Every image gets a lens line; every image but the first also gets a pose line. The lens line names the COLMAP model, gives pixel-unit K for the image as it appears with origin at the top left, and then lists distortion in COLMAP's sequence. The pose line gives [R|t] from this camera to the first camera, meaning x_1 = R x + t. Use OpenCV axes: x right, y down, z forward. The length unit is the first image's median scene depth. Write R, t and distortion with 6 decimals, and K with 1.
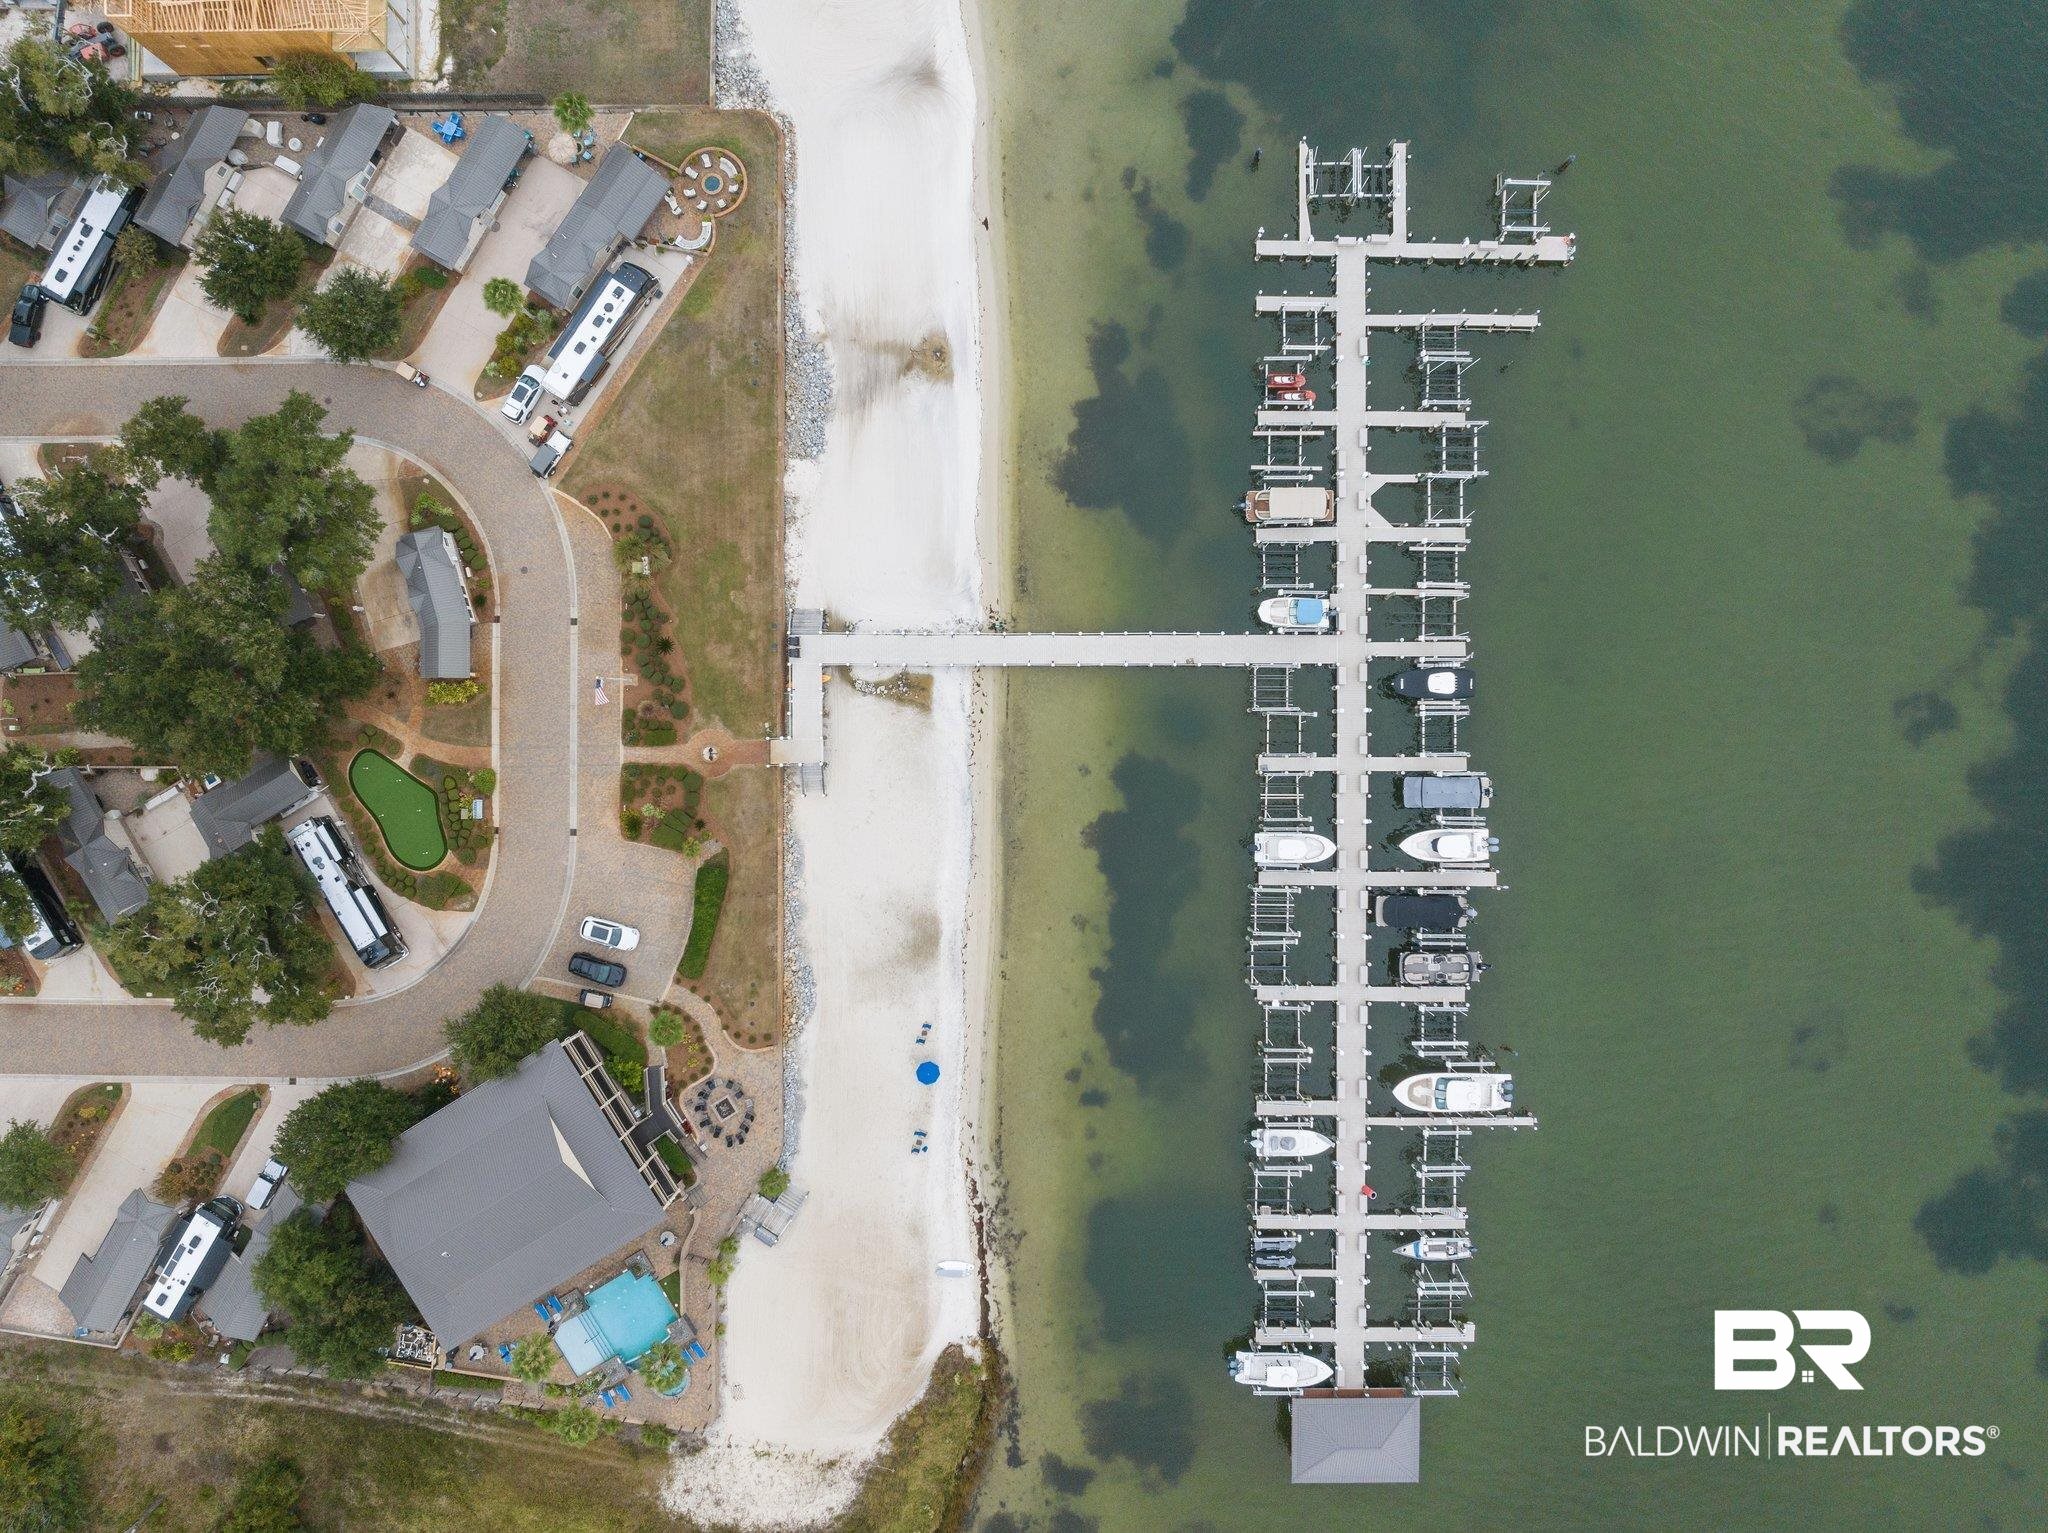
lens RADIAL K [[1462.0, 0, 1024.0], [0, 1462.0, 766.5], [0, 0, 1]] dist [-0.040911, 0.004757]
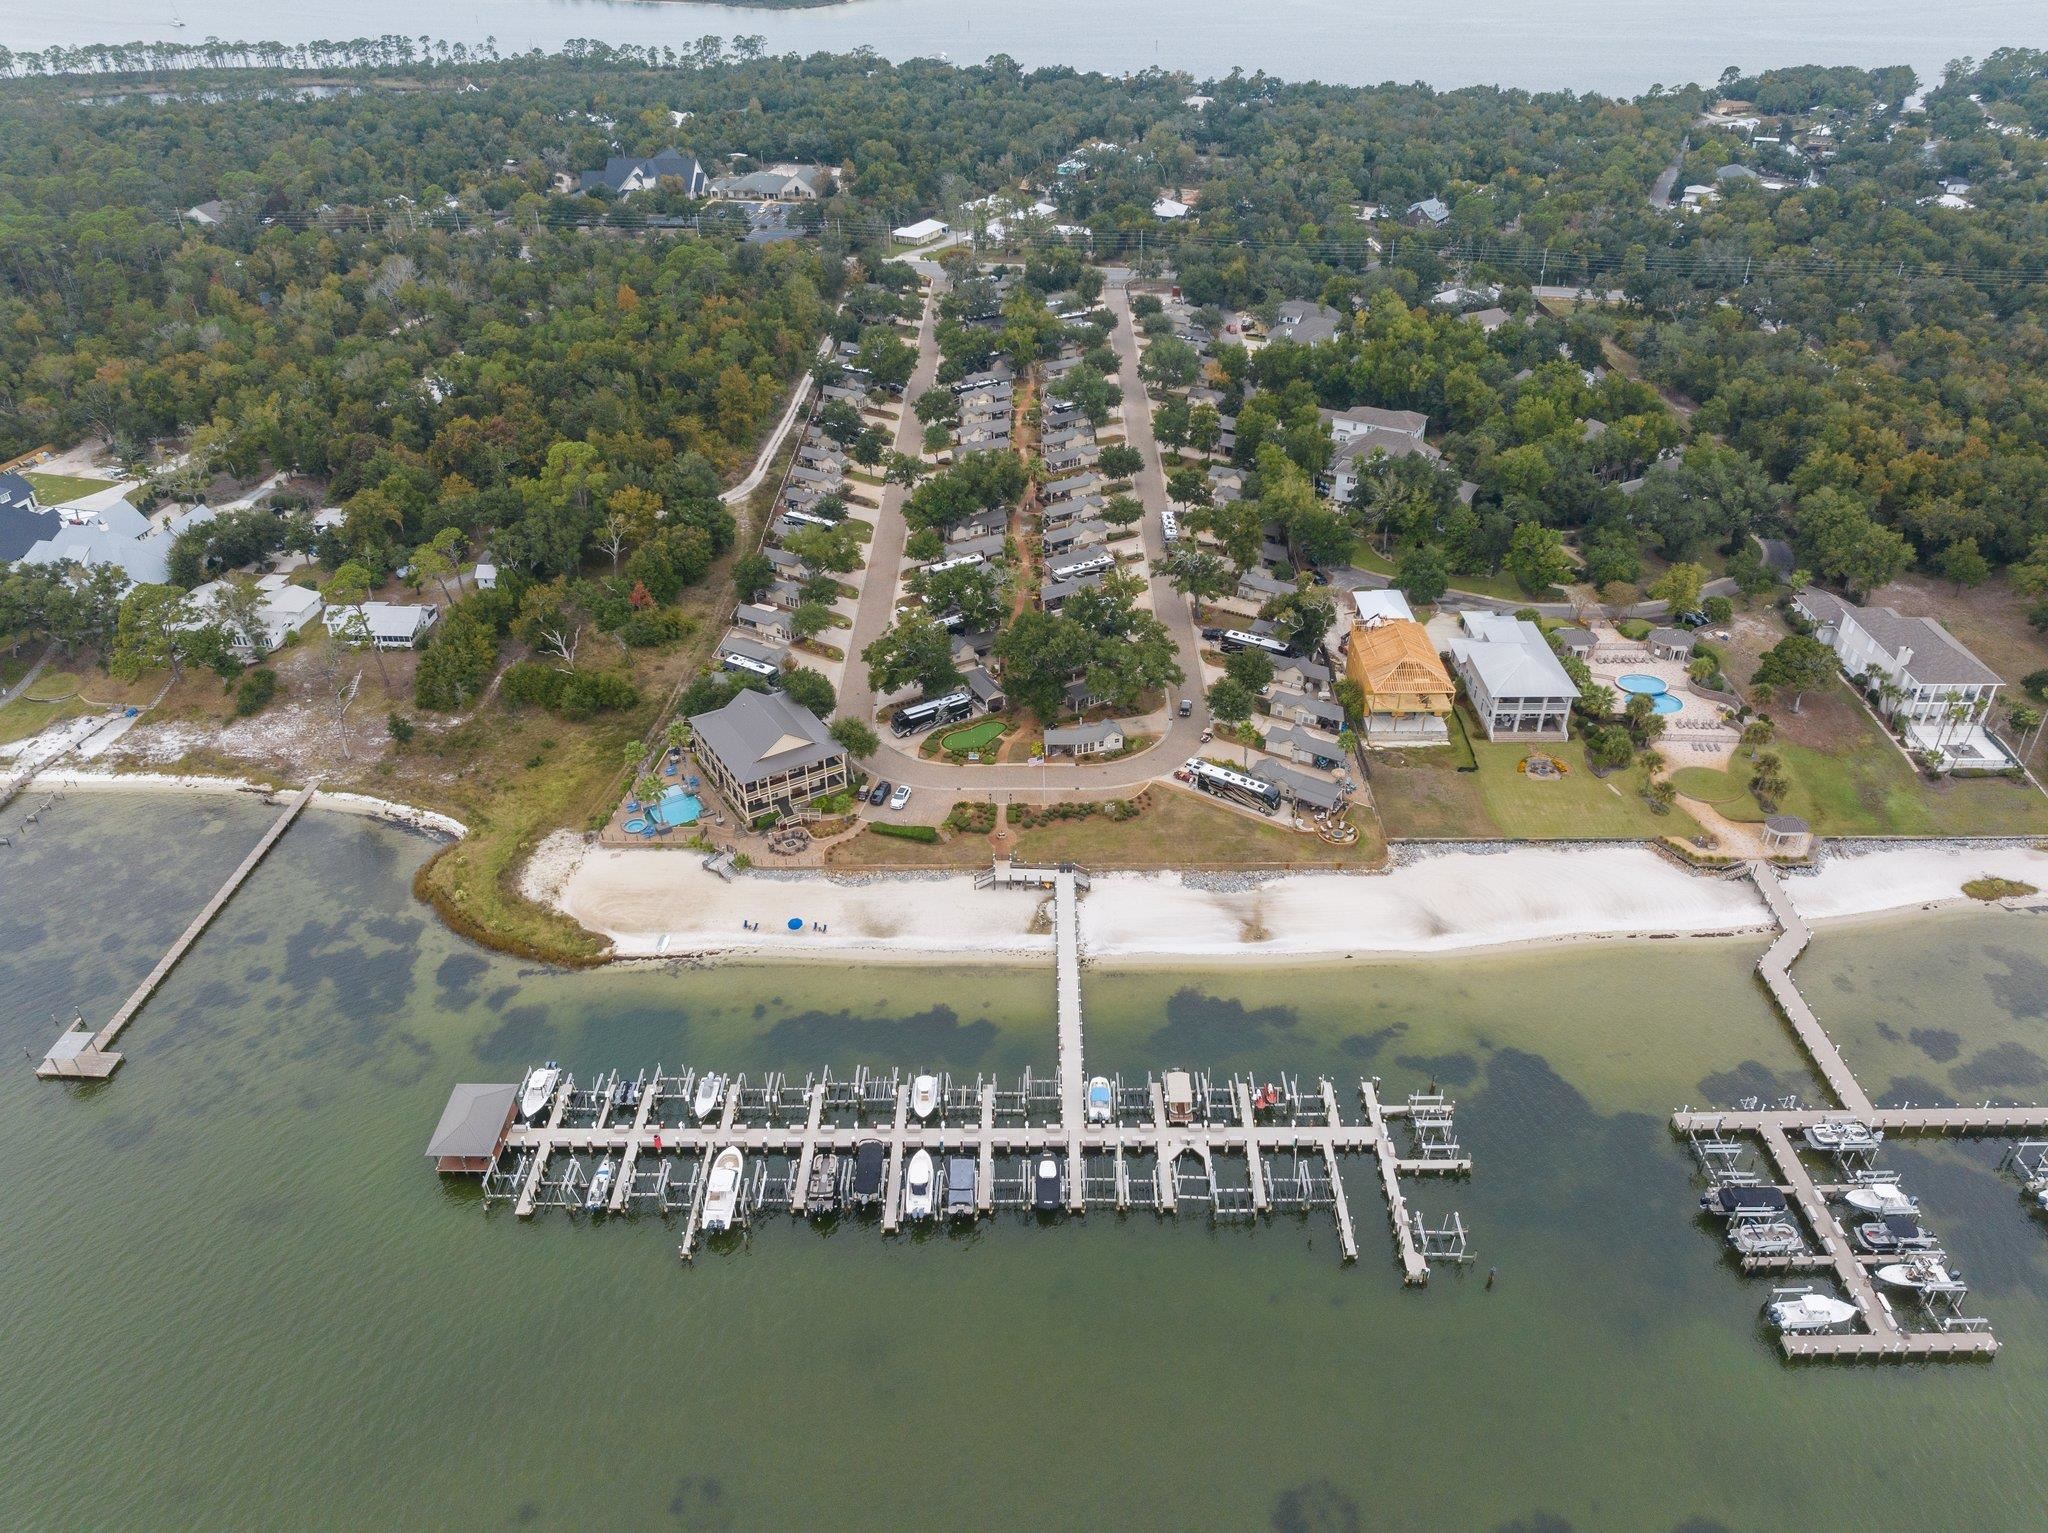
lens RADIAL K [[1462.0, 0, 1024.0], [0, 1462.0, 766.5], [0, 0, 1]] dist [-0.040911, 0.004757]
pose [[-0.003380, 0.541818, -0.840489, 1.152131], [-0.999970, -0.007731, -0.000962, -0.031588], [-0.007019, 0.840460, 0.541828, 0.010690]]
